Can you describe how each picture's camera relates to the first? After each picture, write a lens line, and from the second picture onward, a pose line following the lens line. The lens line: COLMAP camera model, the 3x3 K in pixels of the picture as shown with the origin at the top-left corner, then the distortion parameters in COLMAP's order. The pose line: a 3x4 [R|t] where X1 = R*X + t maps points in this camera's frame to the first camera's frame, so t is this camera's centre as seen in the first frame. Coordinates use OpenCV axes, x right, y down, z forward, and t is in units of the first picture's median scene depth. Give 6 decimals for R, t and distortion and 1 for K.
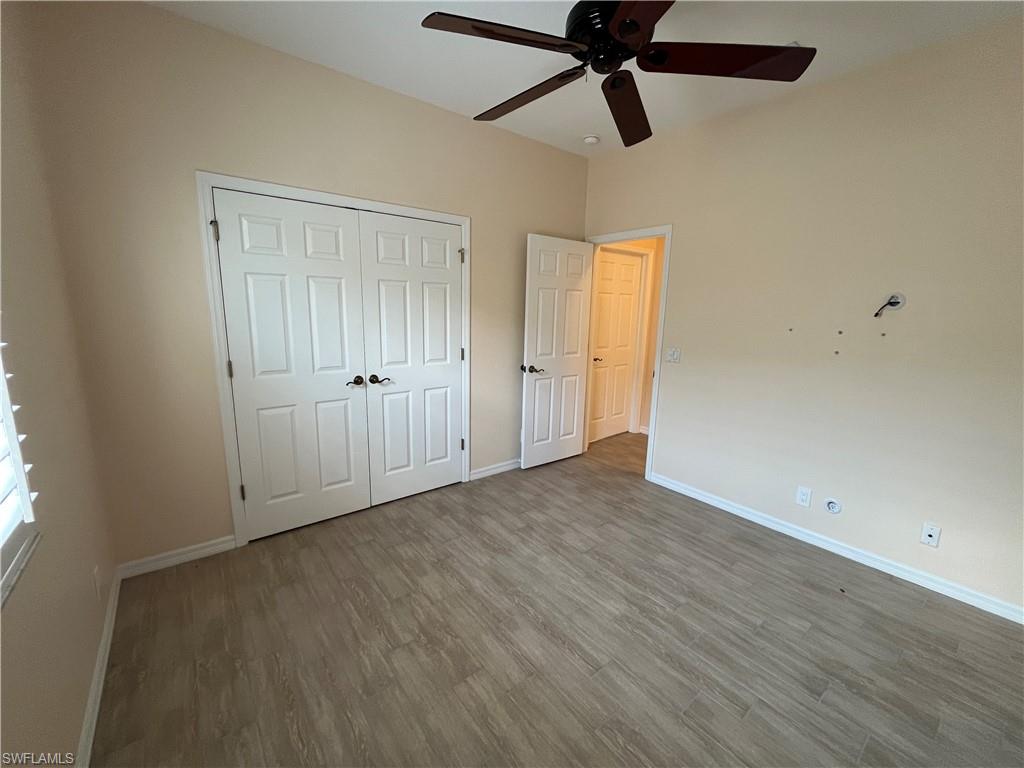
lens RADIAL K [[420.2, 0, 511.1], [0, 420.2, 382.6], [0, 0, 1]] dist [0.000110, -0.000033]
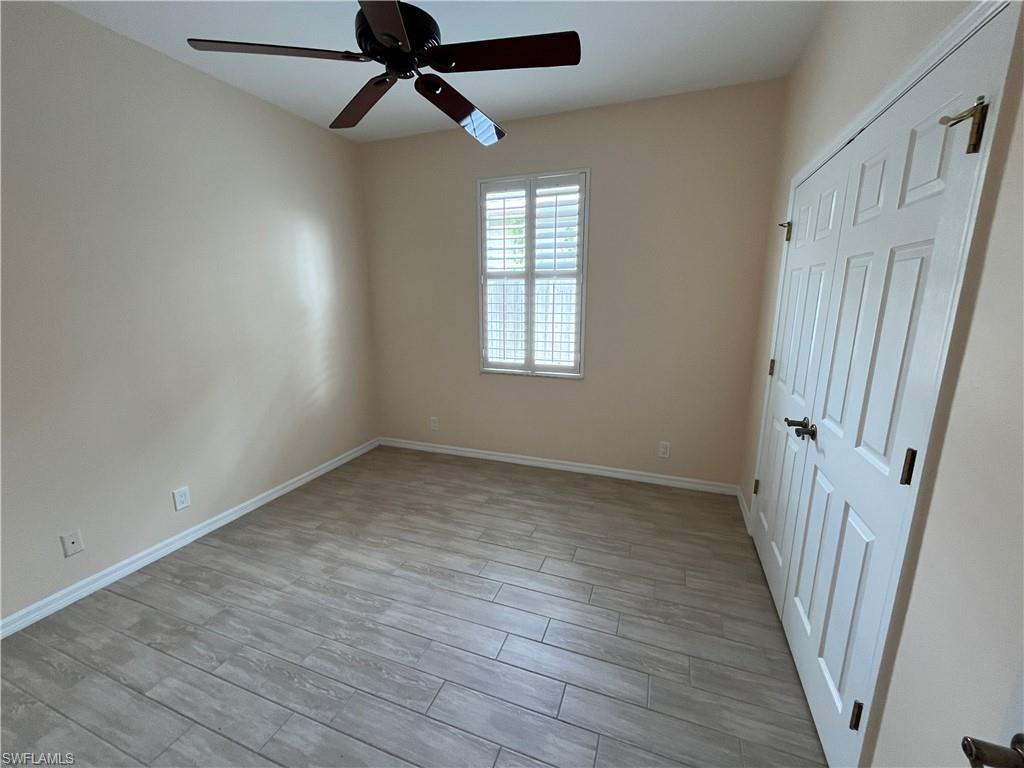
lens RADIAL K [[420.2, 0, 511.1], [0, 420.2, 382.6], [0, 0, 1]] dist [0.000110, -0.000033]
pose [[-0.858696, 0.086429, -0.505145, 0.504277], [-0.106611, 0.933987, 0.341031, -0.354495], [0.501274, 0.346695, -0.792797, 1.921369]]
